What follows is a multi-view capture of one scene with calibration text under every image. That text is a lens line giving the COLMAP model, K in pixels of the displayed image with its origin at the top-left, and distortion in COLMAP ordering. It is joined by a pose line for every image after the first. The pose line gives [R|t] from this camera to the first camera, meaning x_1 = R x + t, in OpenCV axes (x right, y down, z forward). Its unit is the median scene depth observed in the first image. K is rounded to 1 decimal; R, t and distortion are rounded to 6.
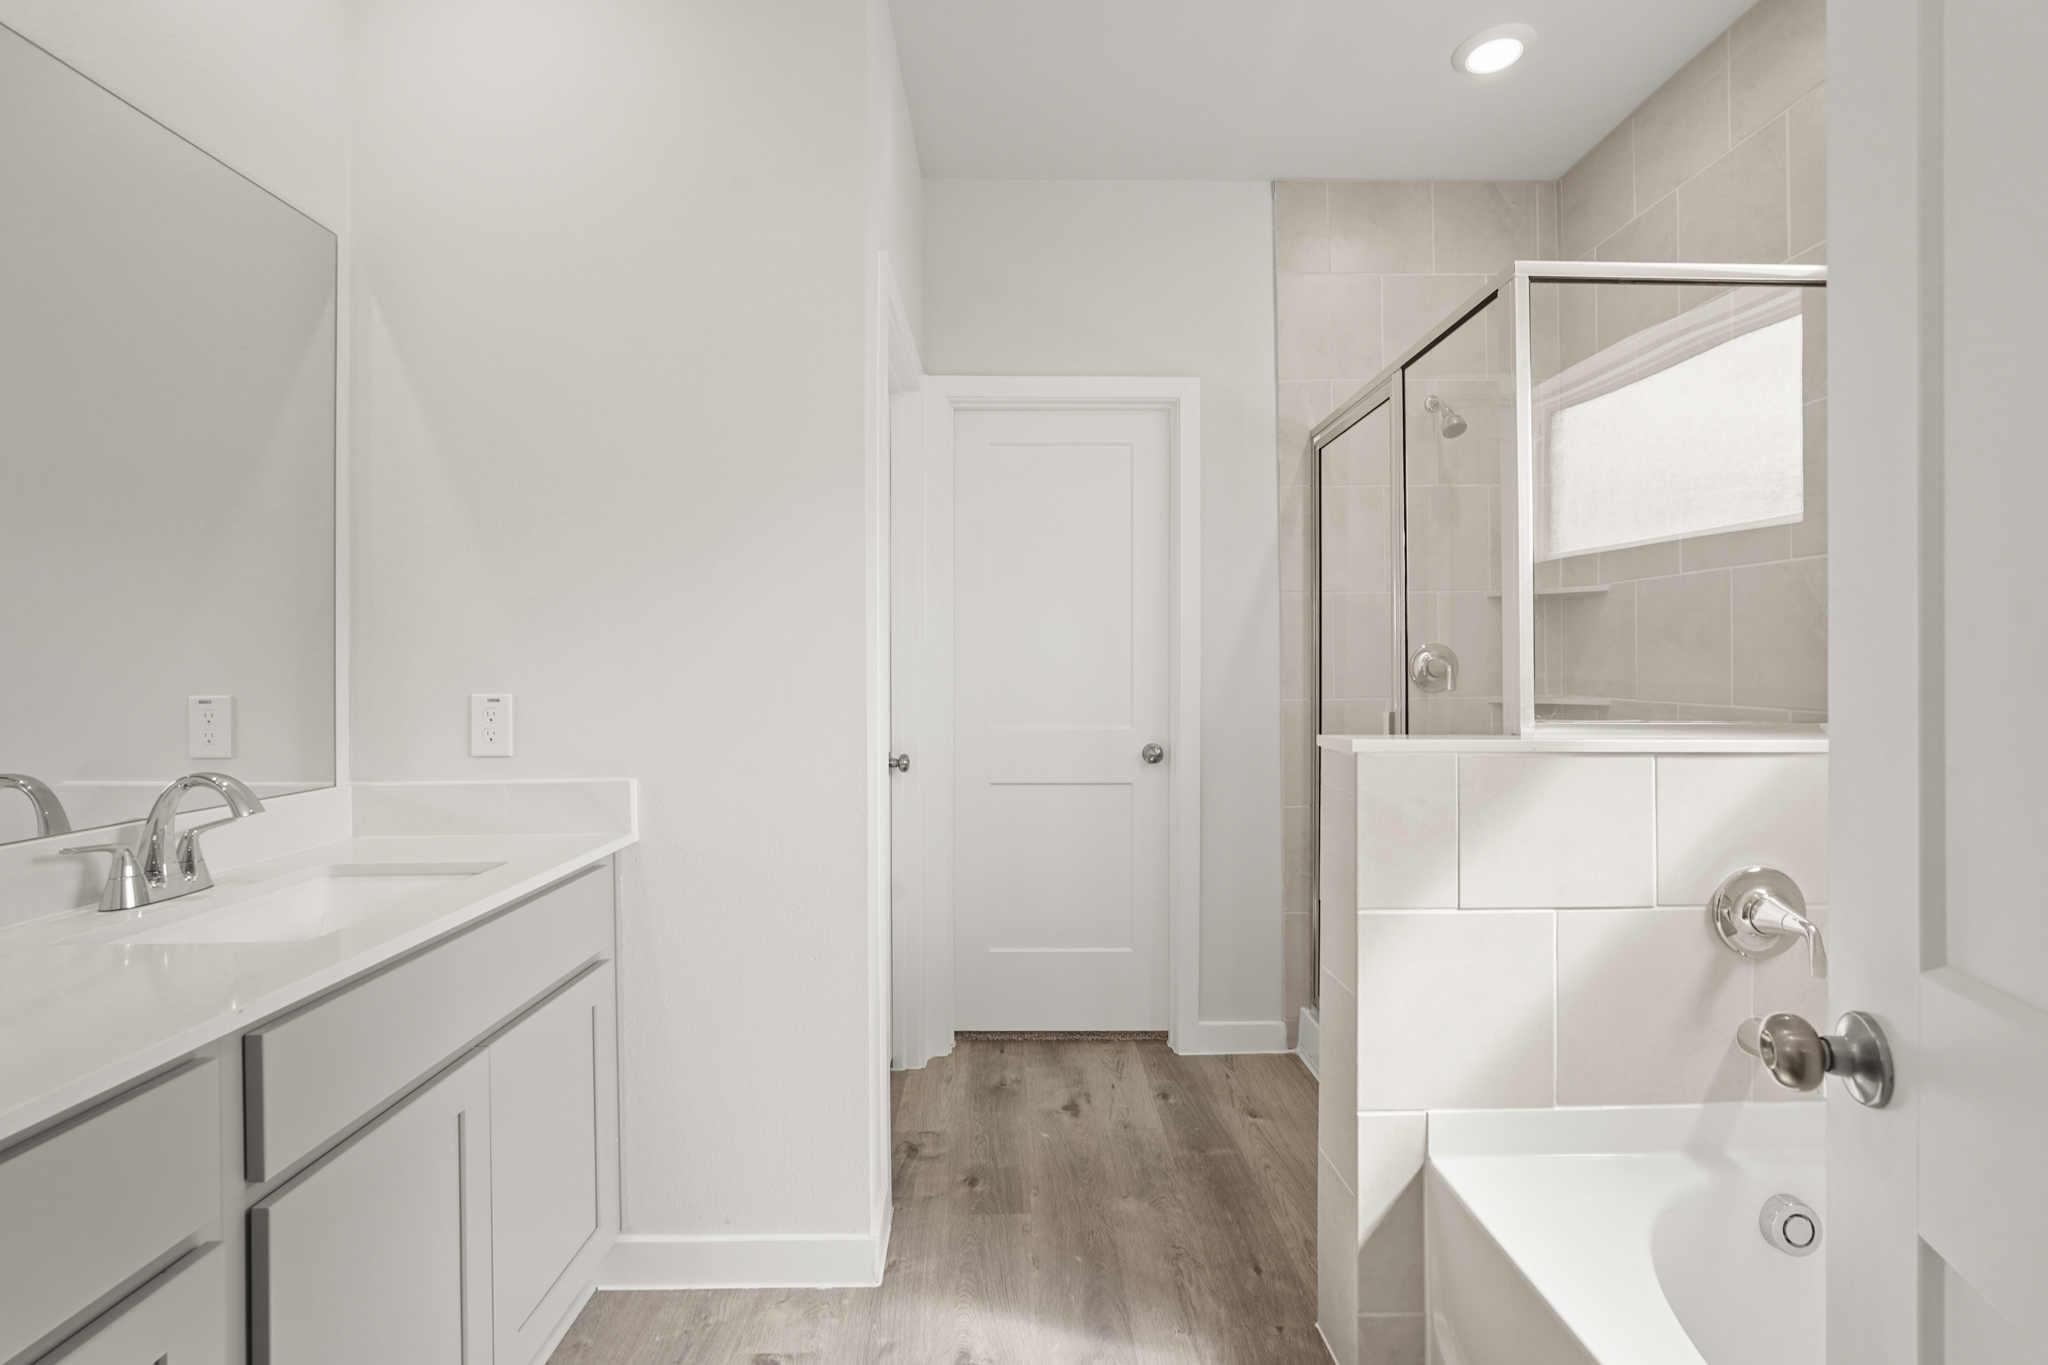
lens RADIAL K [[922.9, 0, 1017.1], [0, 922.9, 673.1], [0, 0, 1]] dist [0.005371, 0.000311]
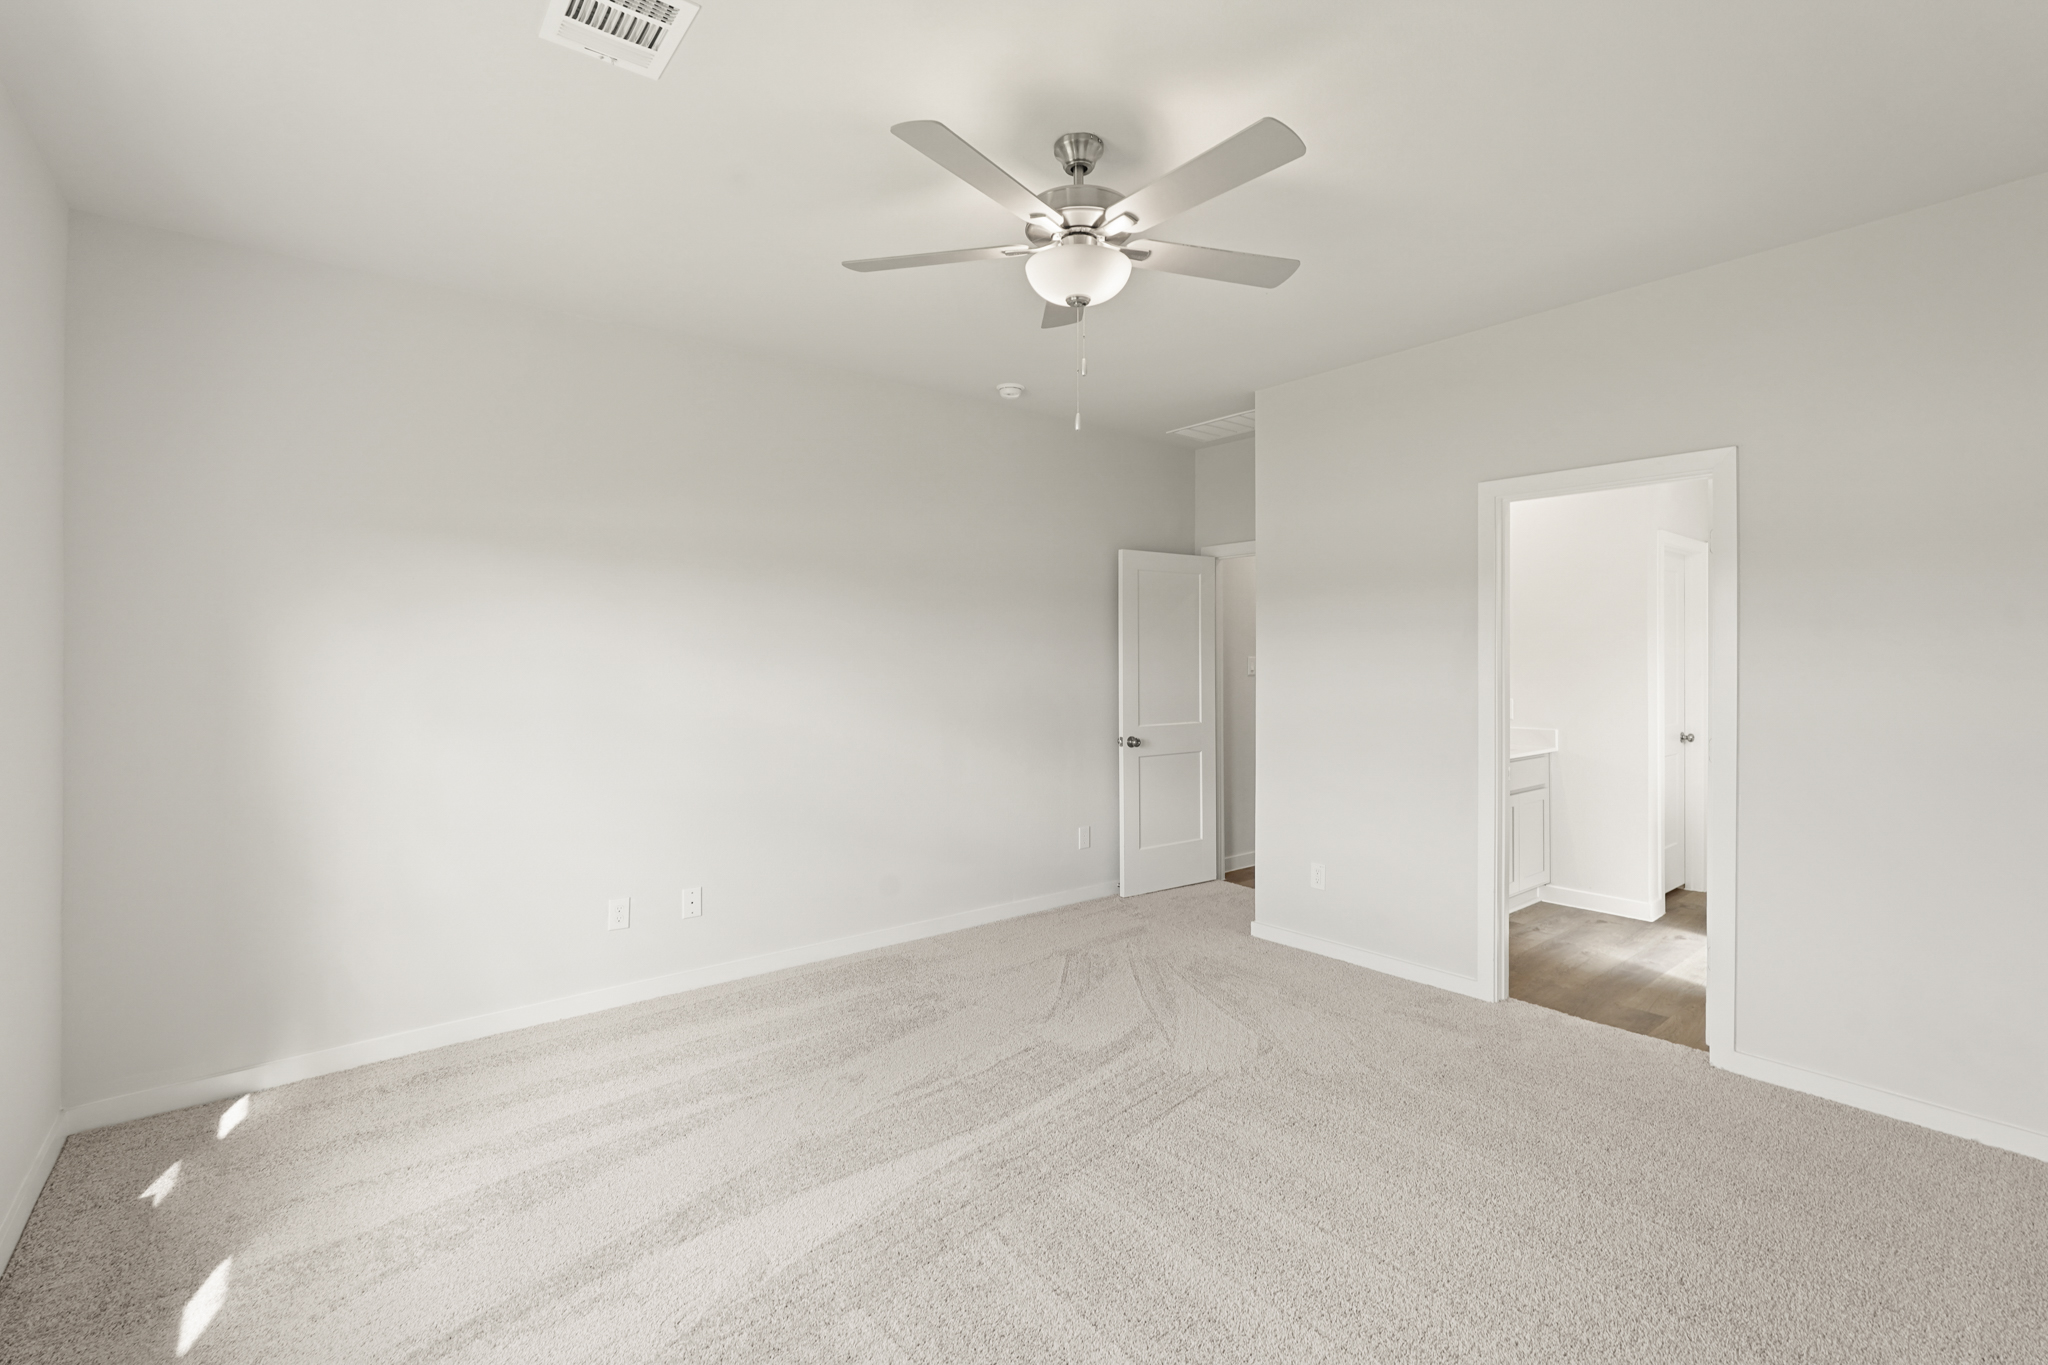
lens RADIAL K [[922.9, 0, 1012.6], [0, 922.9, 684.9], [0, 0, 1]] dist [0.005371, 0.000311]
pose [[0.599082, 0.002958, -0.800682, 0.982189], [-0.010342, 0.999938, -0.004044, -0.004040], [0.800621, 0.010703, 0.599076, -2.334167]]
